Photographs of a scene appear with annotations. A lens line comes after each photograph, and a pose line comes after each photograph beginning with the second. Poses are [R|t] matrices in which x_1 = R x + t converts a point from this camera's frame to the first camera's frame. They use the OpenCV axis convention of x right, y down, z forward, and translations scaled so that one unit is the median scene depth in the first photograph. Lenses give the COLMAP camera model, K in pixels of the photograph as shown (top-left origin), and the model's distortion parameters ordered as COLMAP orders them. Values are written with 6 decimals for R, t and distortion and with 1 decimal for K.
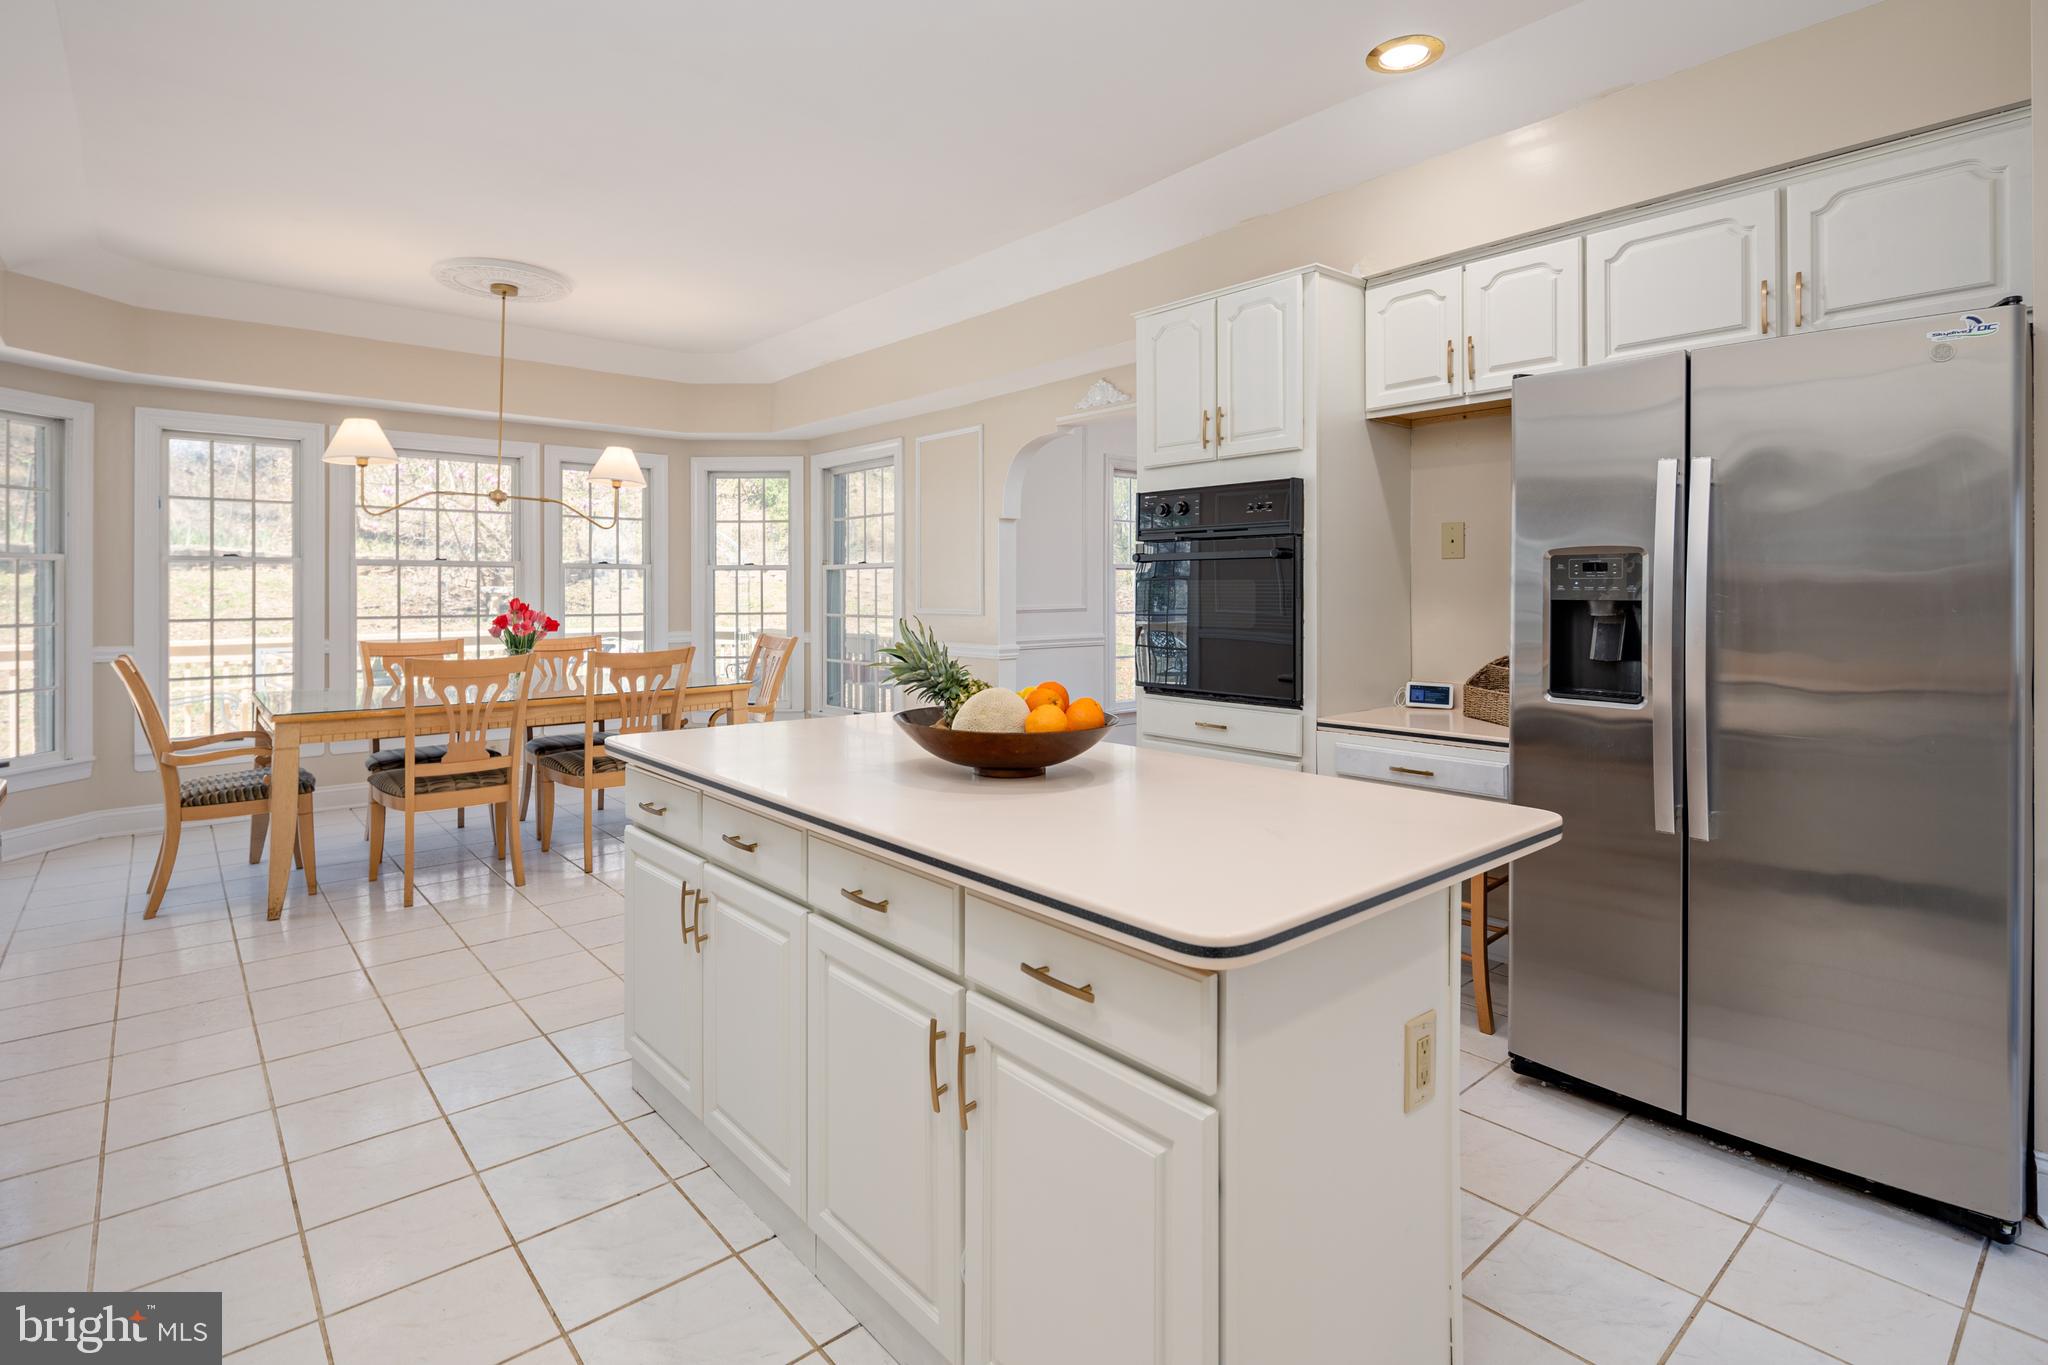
lens RADIAL K [[998.2, 0, 1021.4], [0, 998.2, 592.8], [0, 0, 1]] dist [0.006046, -0.004268]
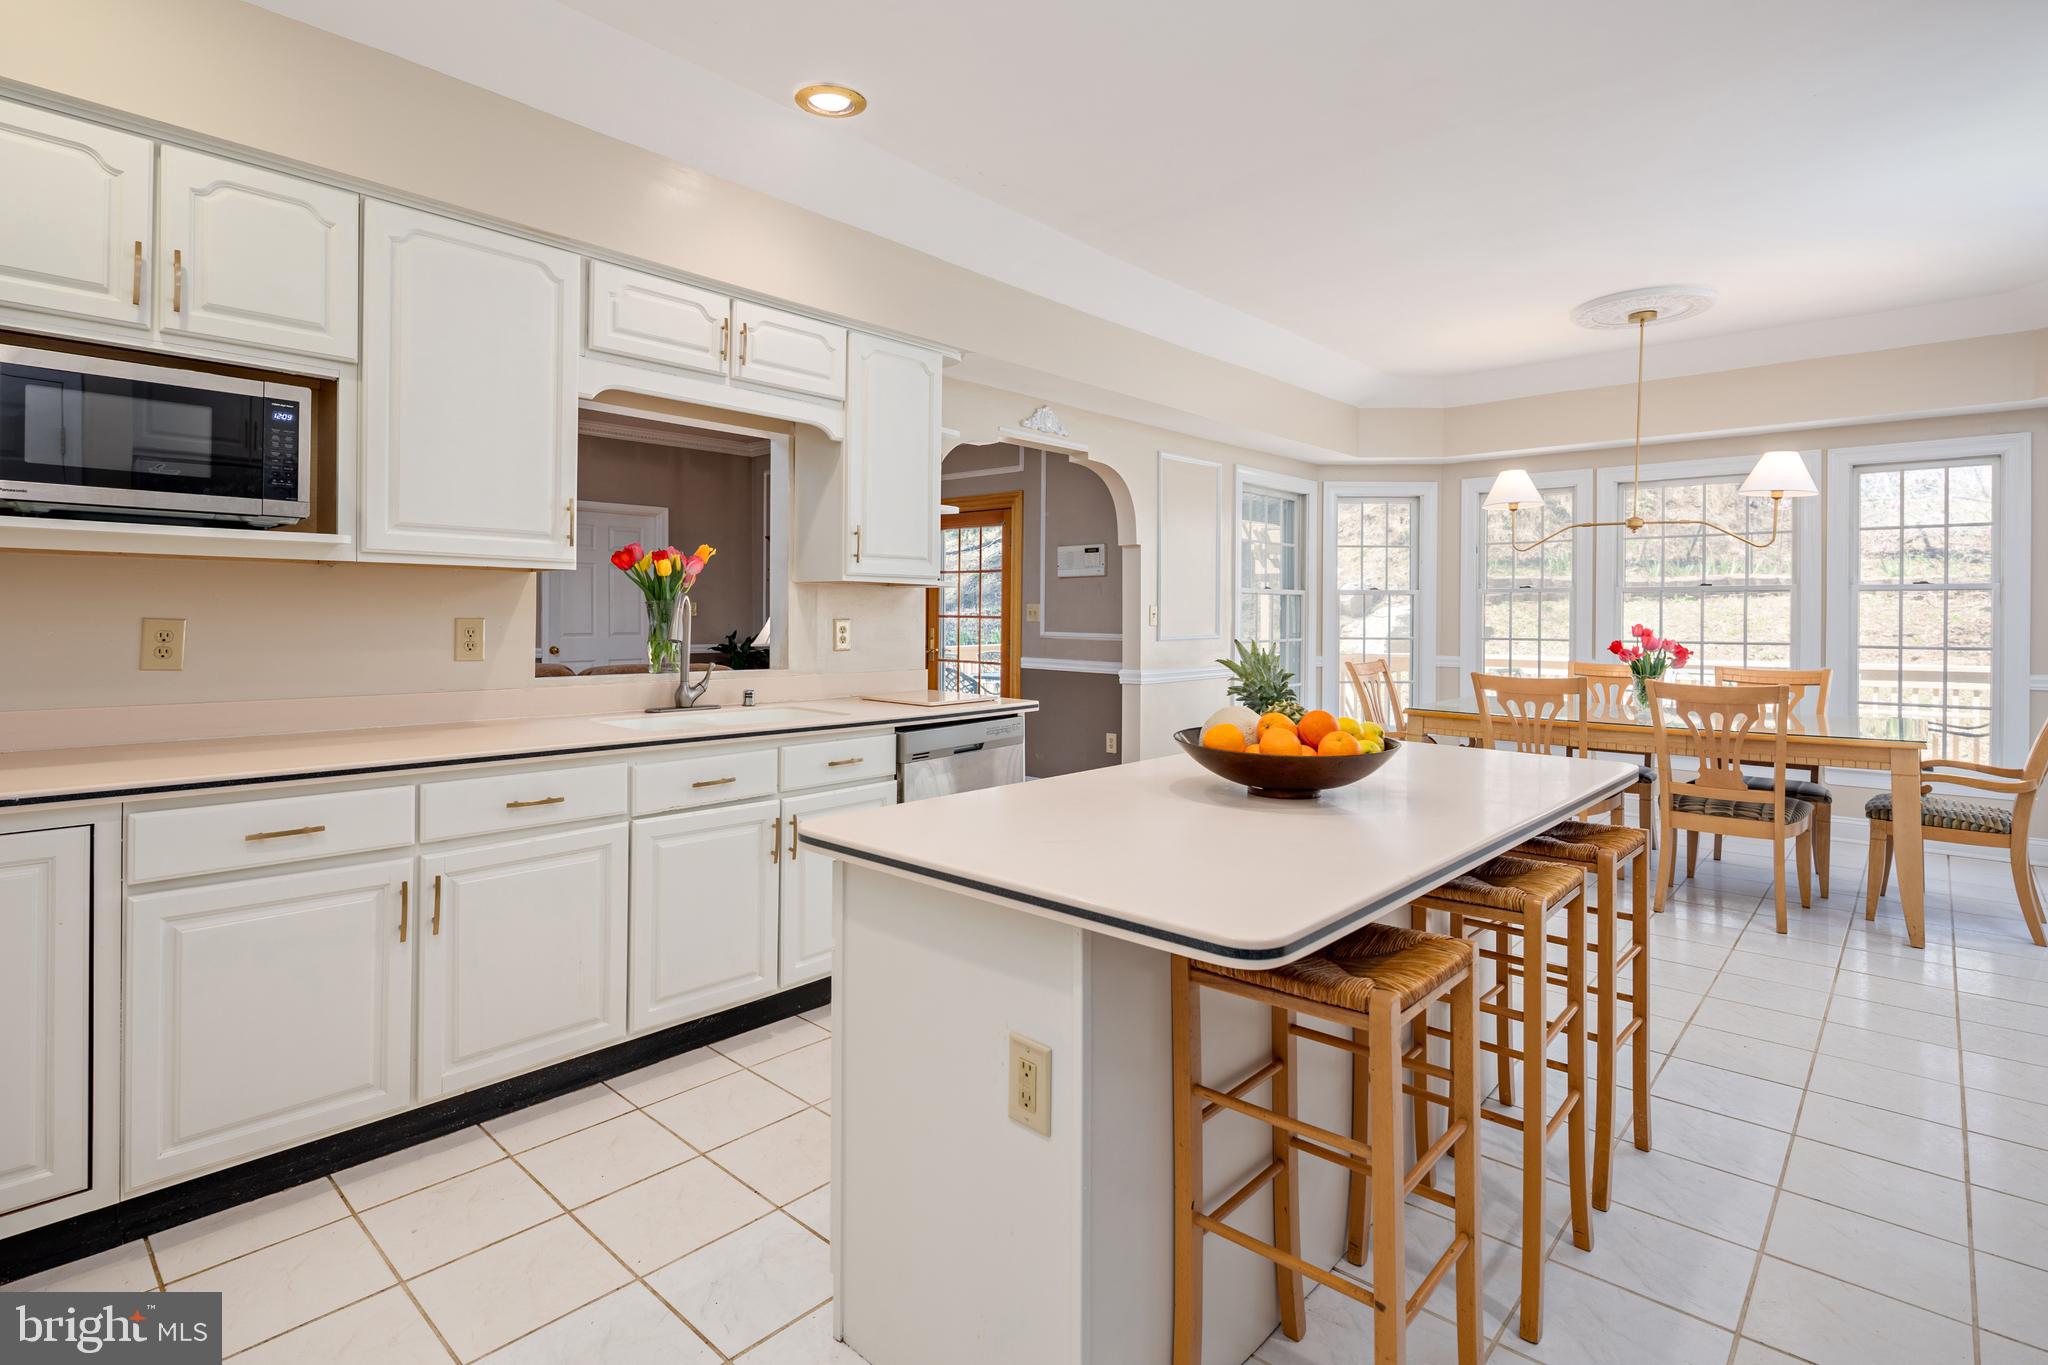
lens RADIAL K [[998.2, 0, 1015.5], [0, 998.2, 616.8], [0, 0, 1]] dist [0.006046, -0.004268]
pose [[0.113729, 0.004246, -0.993503, 0.386819], [-0.004215, 0.999984, 0.003791, -0.002812], [0.993503, 0.003756, 0.113745, 0.248063]]
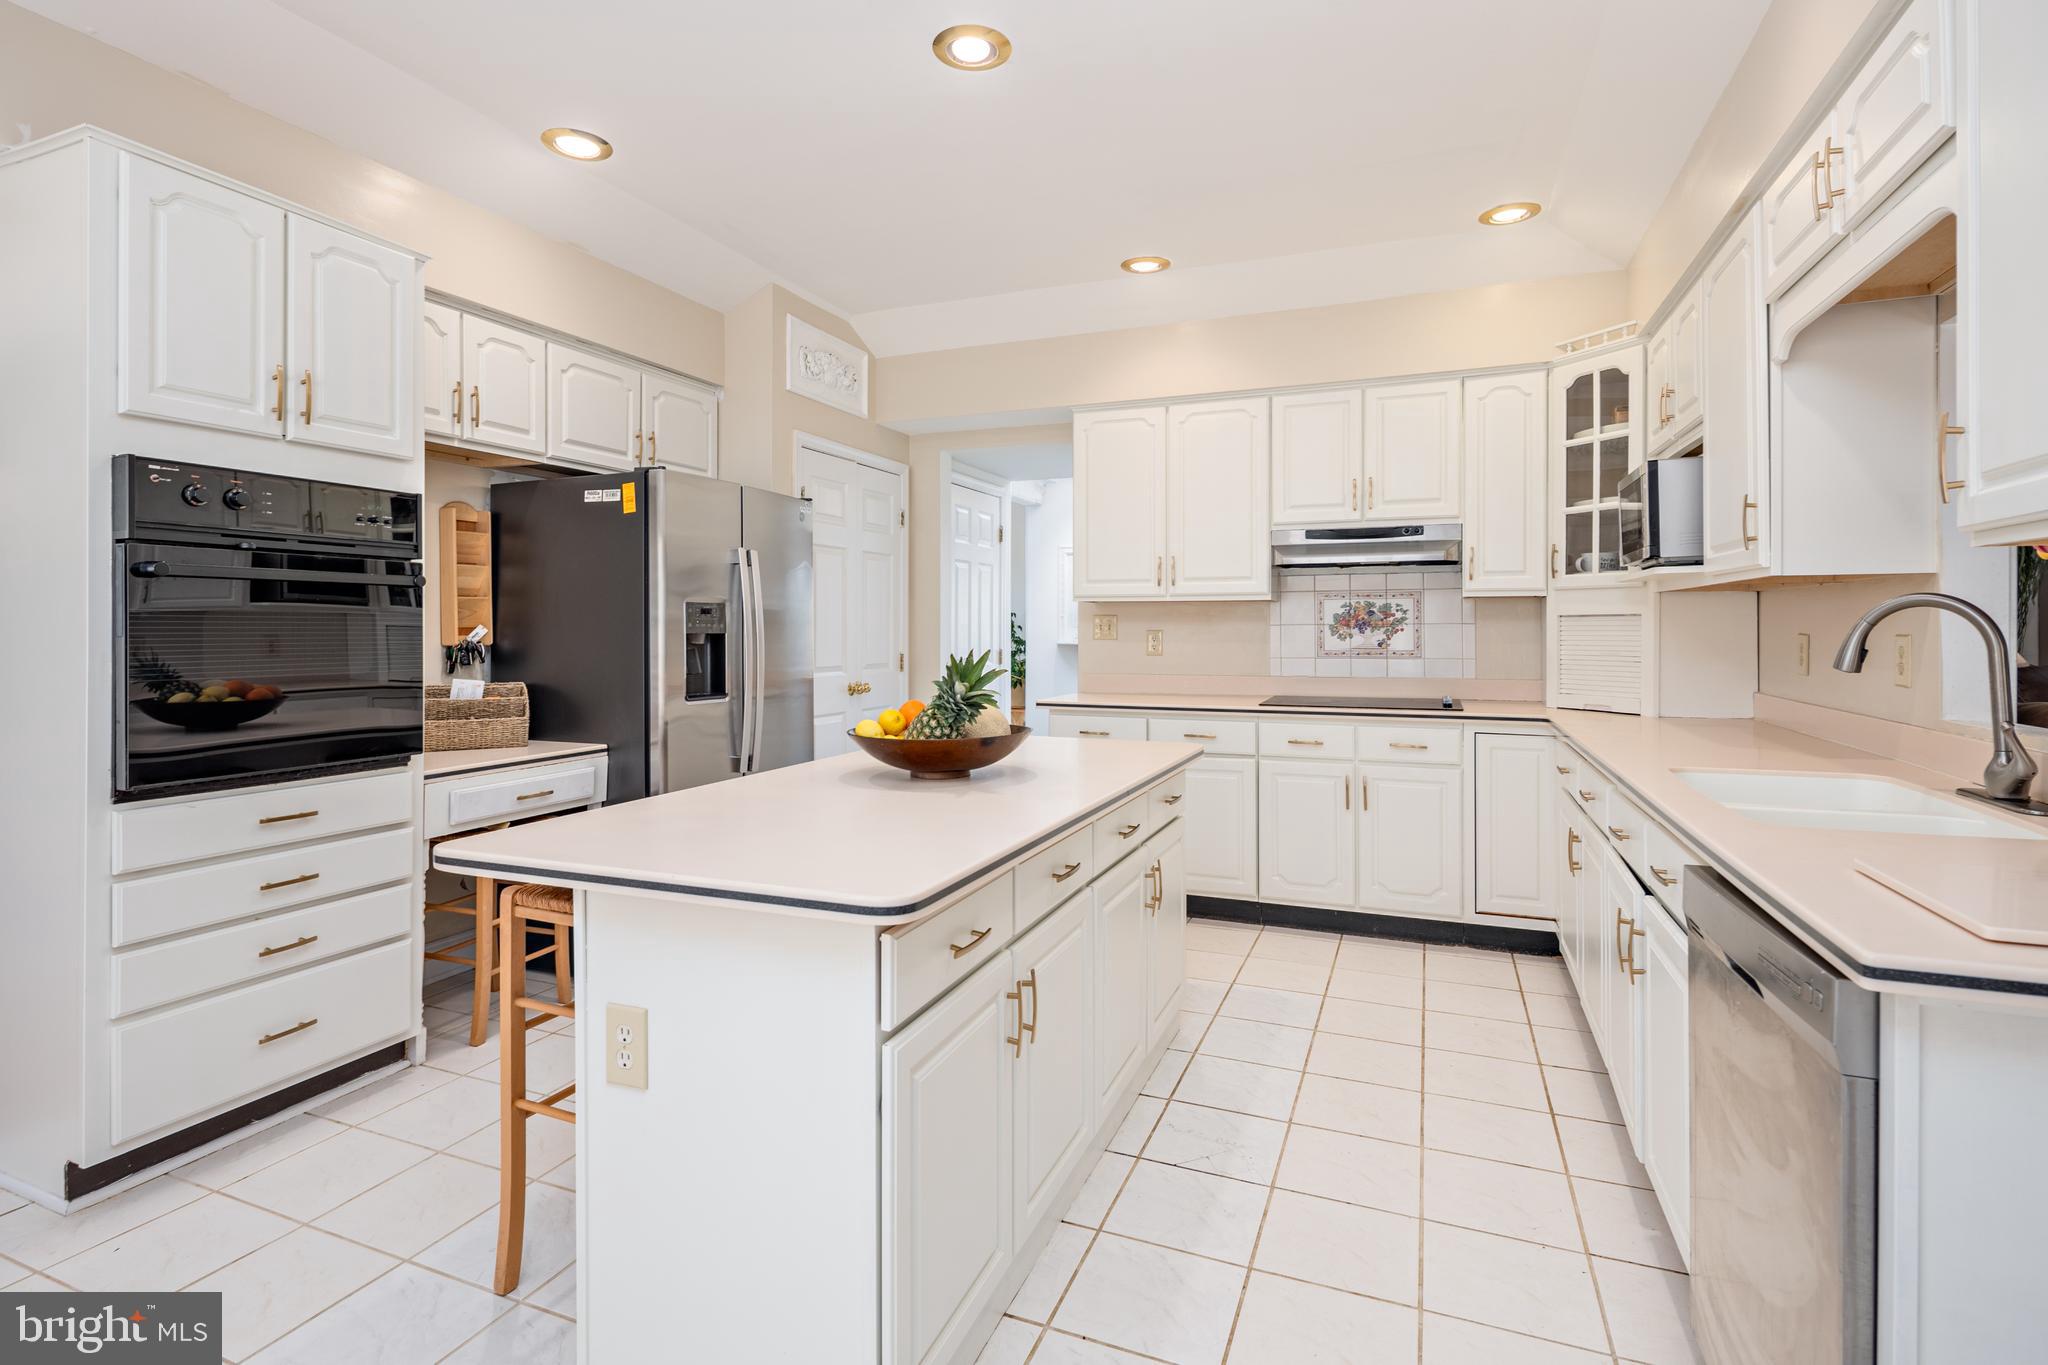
lens RADIAL K [[998.2, 0, 1006.6], [0, 998.2, 626.3], [0, 0, 1]] dist [0.006046, -0.004268]
pose [[-0.439284, 0.002755, 0.898344, -0.458256], [-0.002518, 0.999988, -0.004298, 0.000436], [-0.898345, -0.004150, -0.439271, 0.587849]]
